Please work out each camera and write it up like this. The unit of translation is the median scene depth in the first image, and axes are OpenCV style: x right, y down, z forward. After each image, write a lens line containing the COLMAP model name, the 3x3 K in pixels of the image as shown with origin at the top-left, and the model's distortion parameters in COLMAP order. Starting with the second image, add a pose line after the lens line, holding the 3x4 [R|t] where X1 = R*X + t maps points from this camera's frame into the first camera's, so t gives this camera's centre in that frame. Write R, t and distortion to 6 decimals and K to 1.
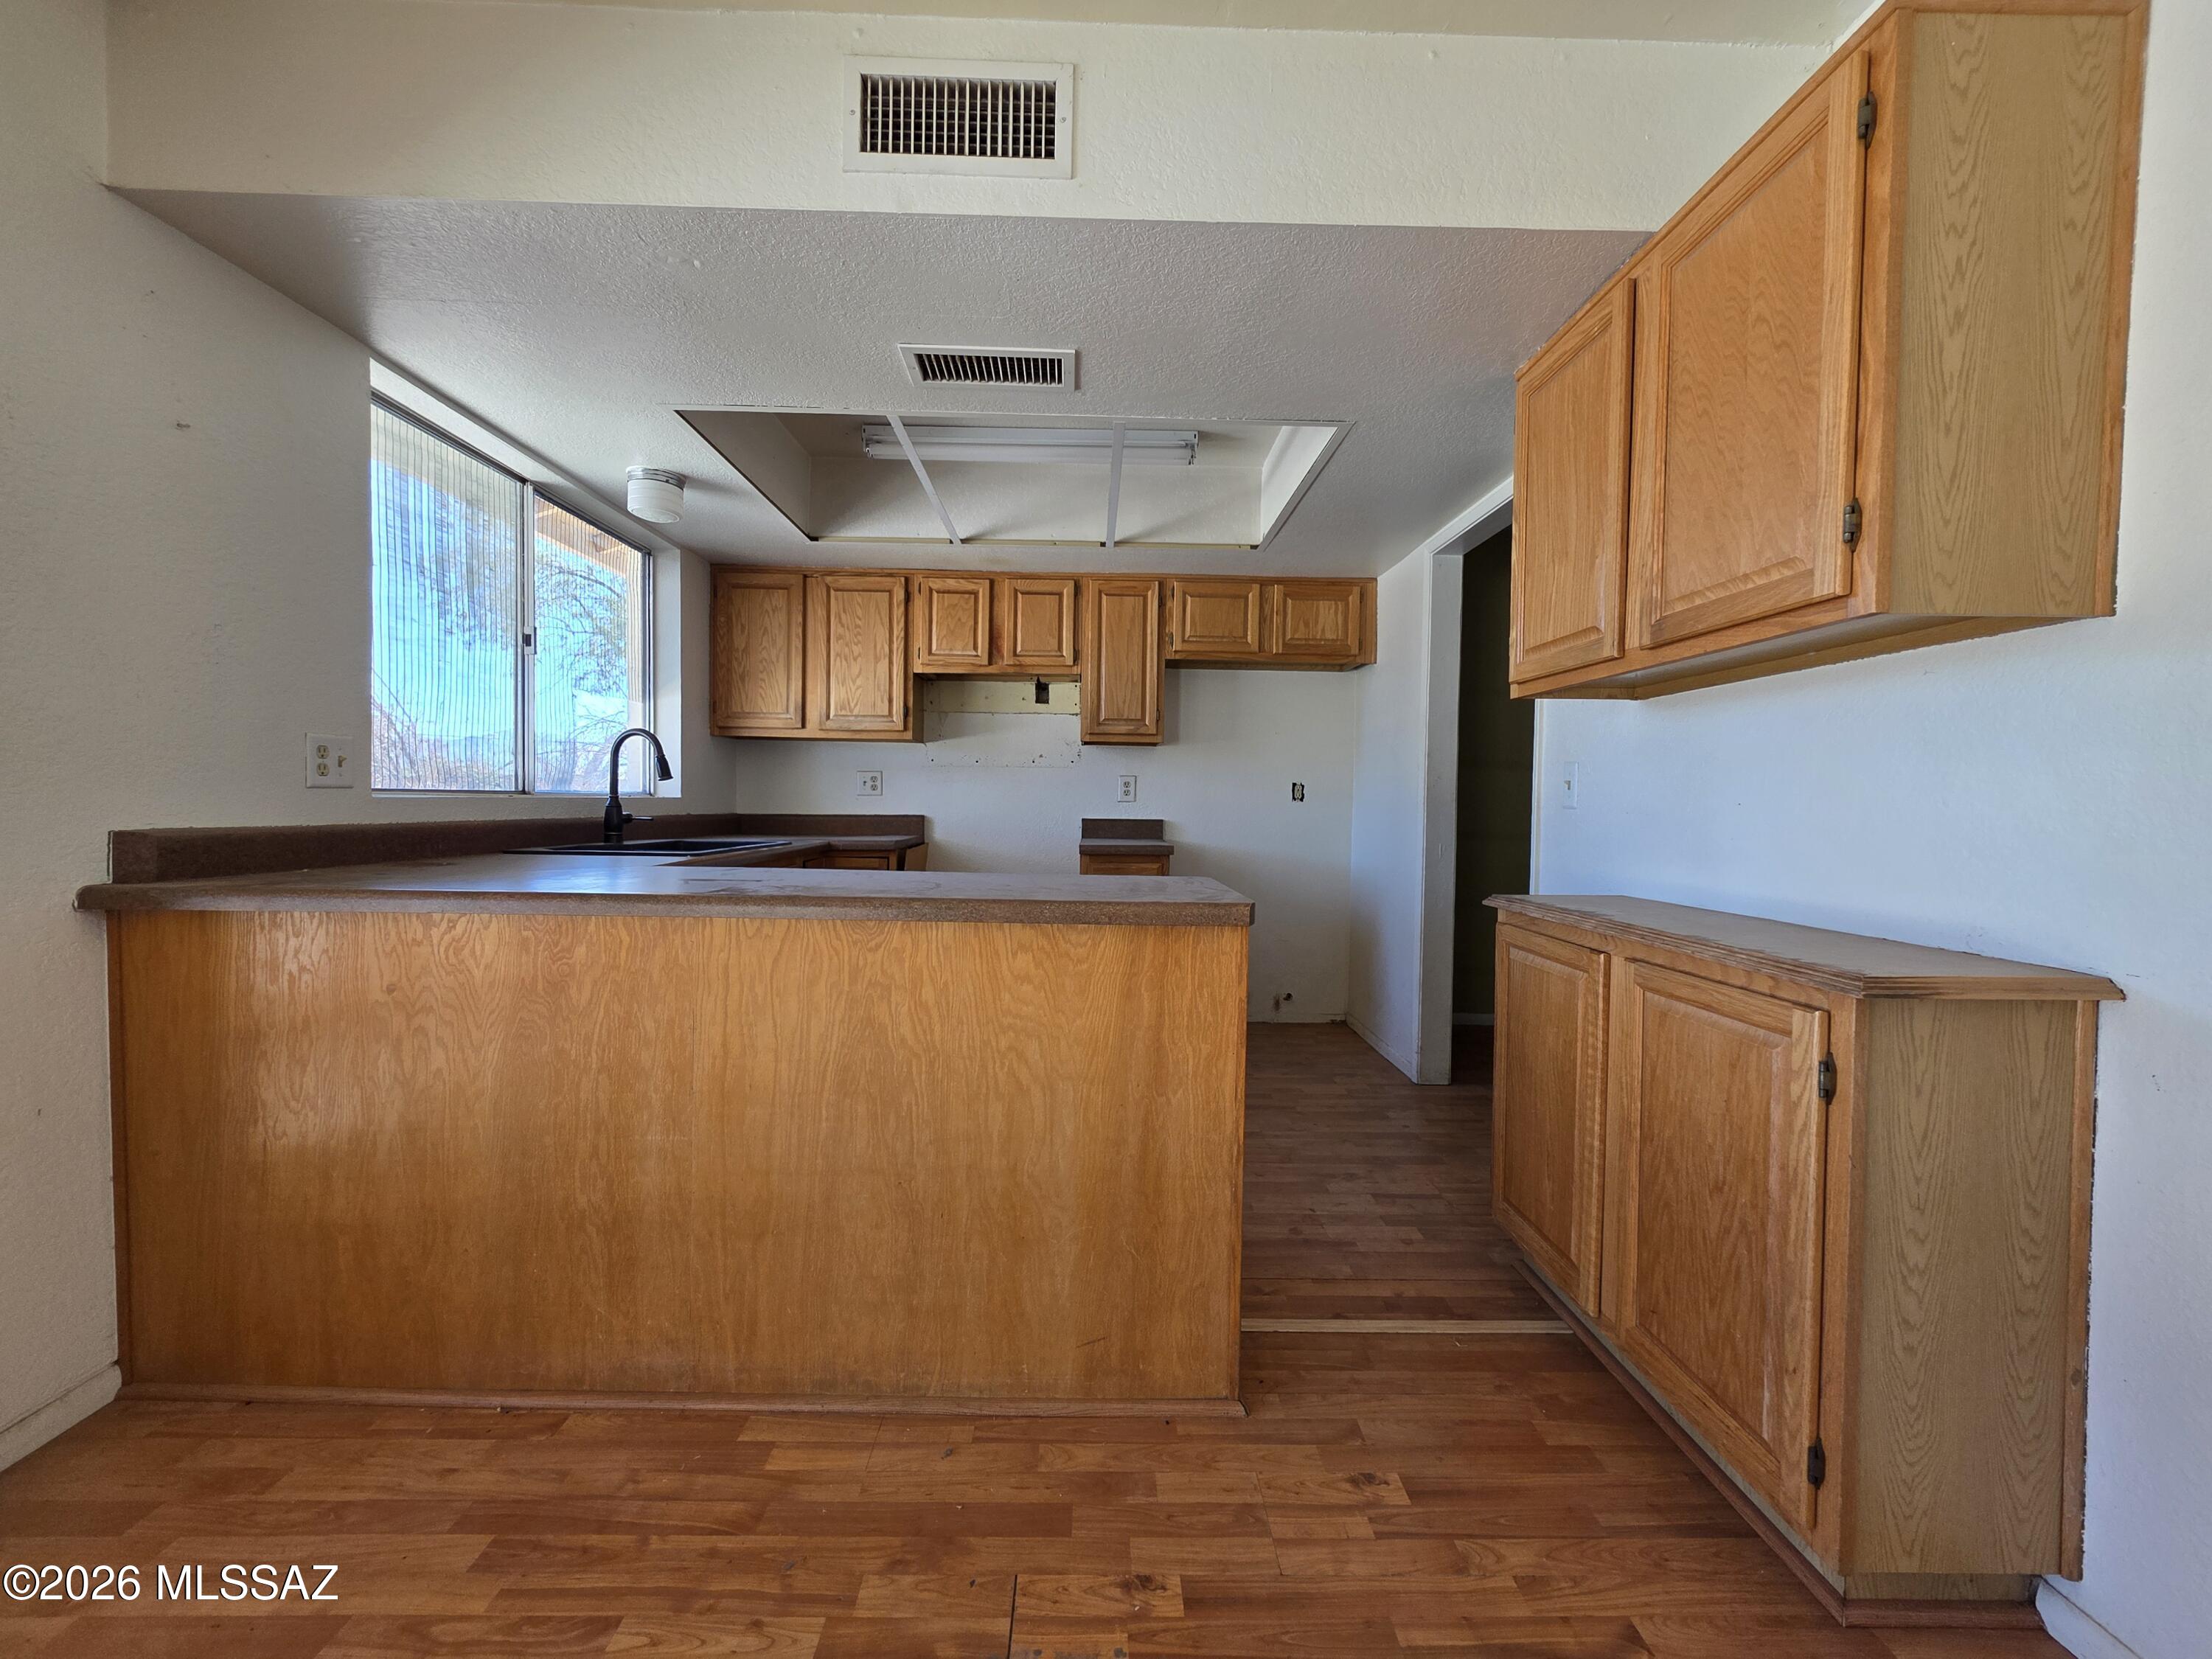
lens RADIAL K [[882.5, 0, 1104.0], [0, 882.5, 822.5], [0, 0, 1]] dist [0.001202, 0.000385]
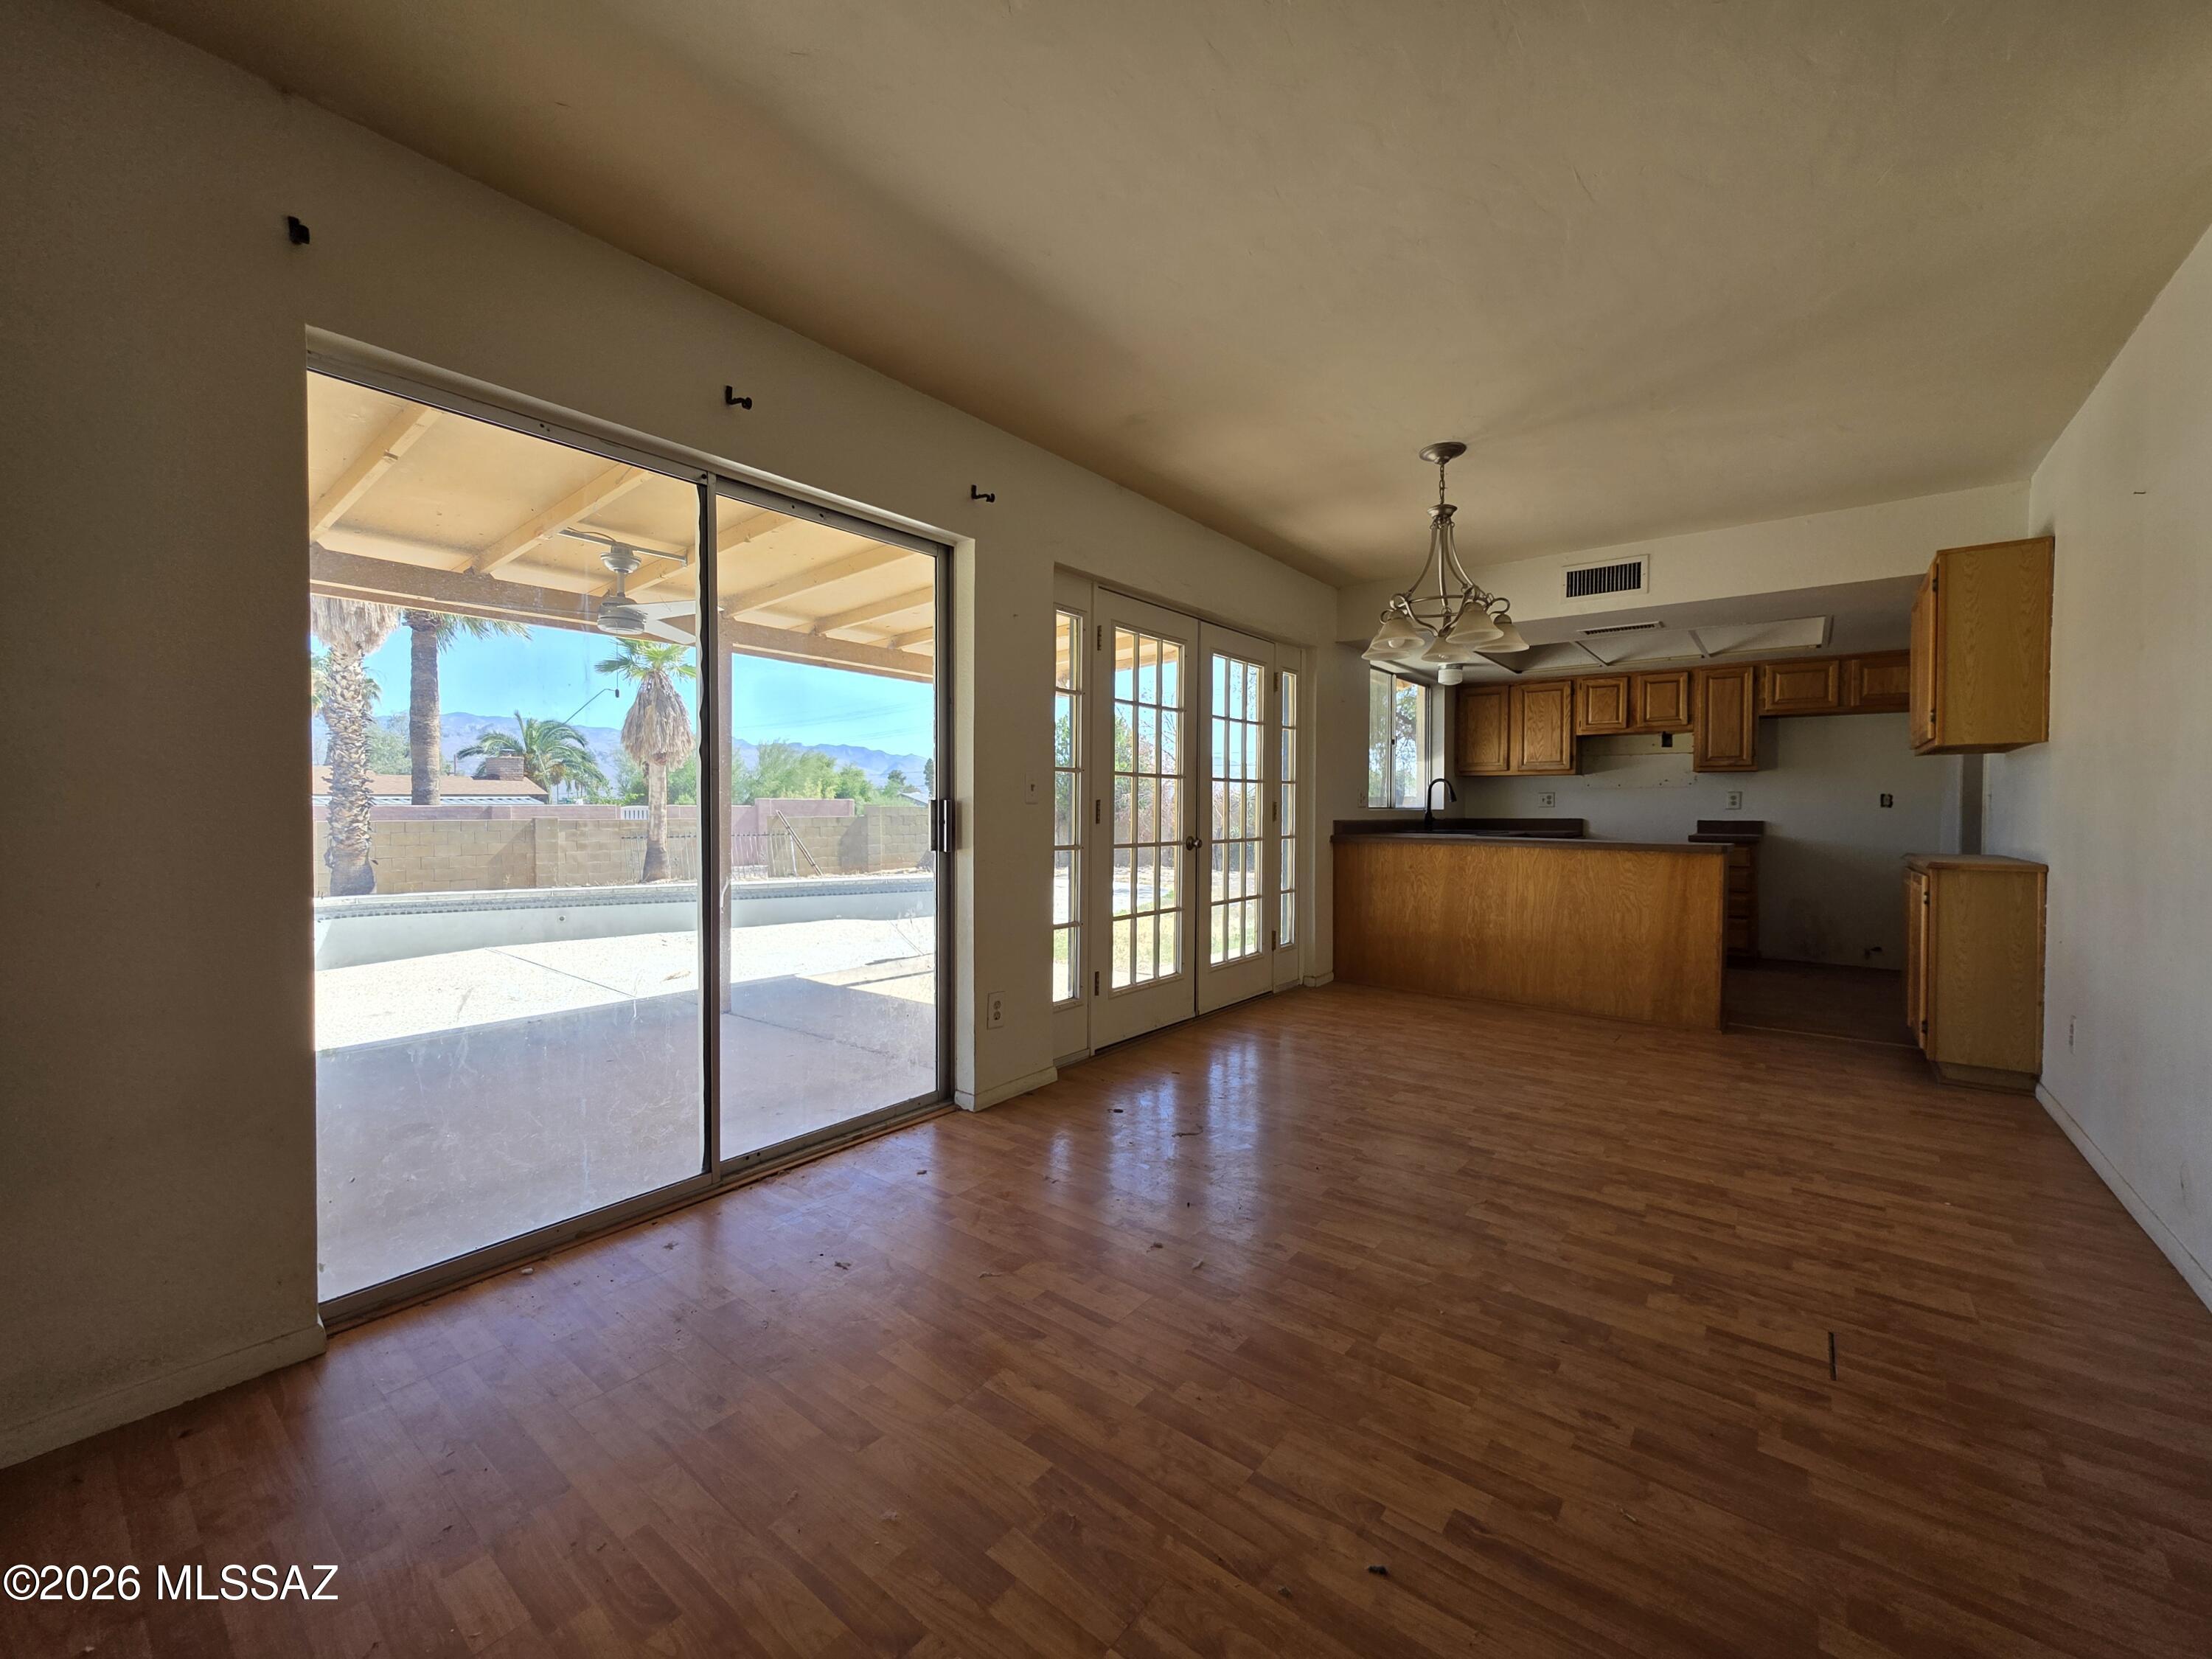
lens RADIAL K [[882.5, 0, 1102.8], [0, 882.5, 823.6], [0, 0, 1]] dist [0.001202, 0.000385]
pose [[0.772965, -0.000321, -0.634448, 0.163675], [-0.006896, 0.999937, -0.008908, 0.024060], [0.634411, 0.011260, 0.772914, -0.921670]]
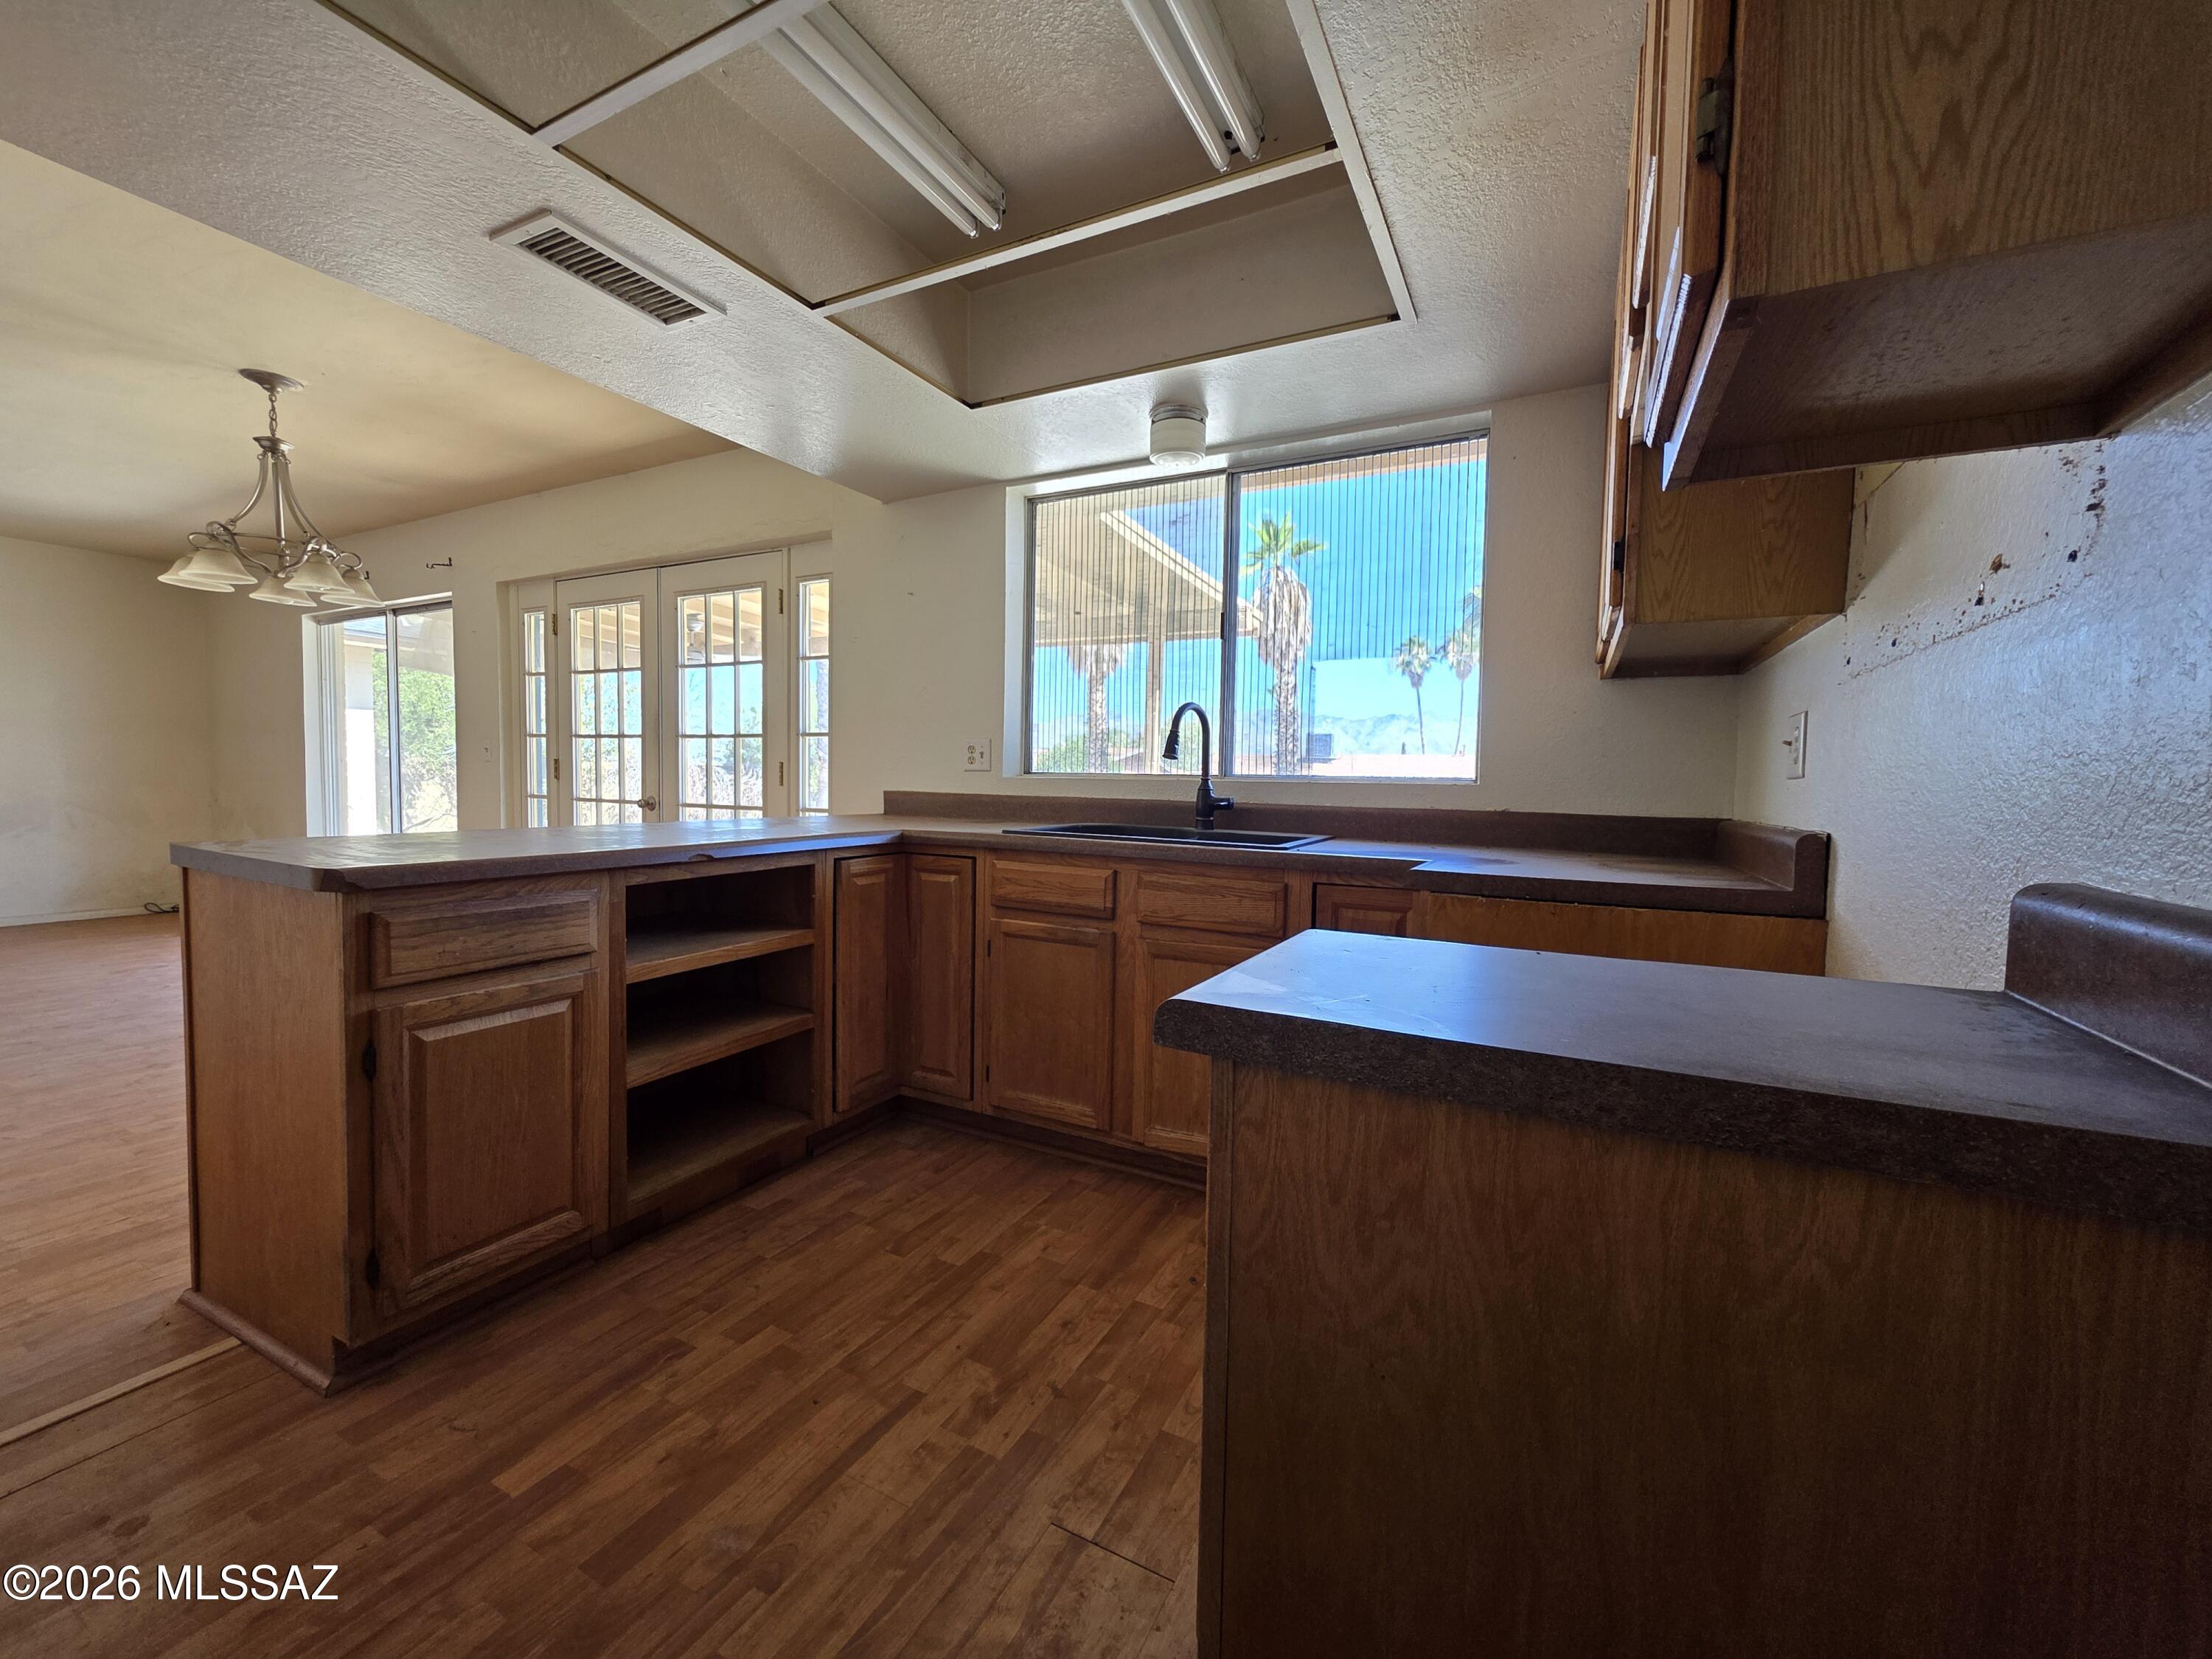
lens RADIAL K [[882.5, 0, 1116.5], [0, 882.5, 834.1], [0, 0, 1]] dist [0.001202, 0.000385]
pose [[-0.475871, 0.032026, -0.878932, 0.225855], [-0.046889, 0.996992, 0.061714, -0.017738], [0.878264, 0.070580, -0.472938, 1.010694]]
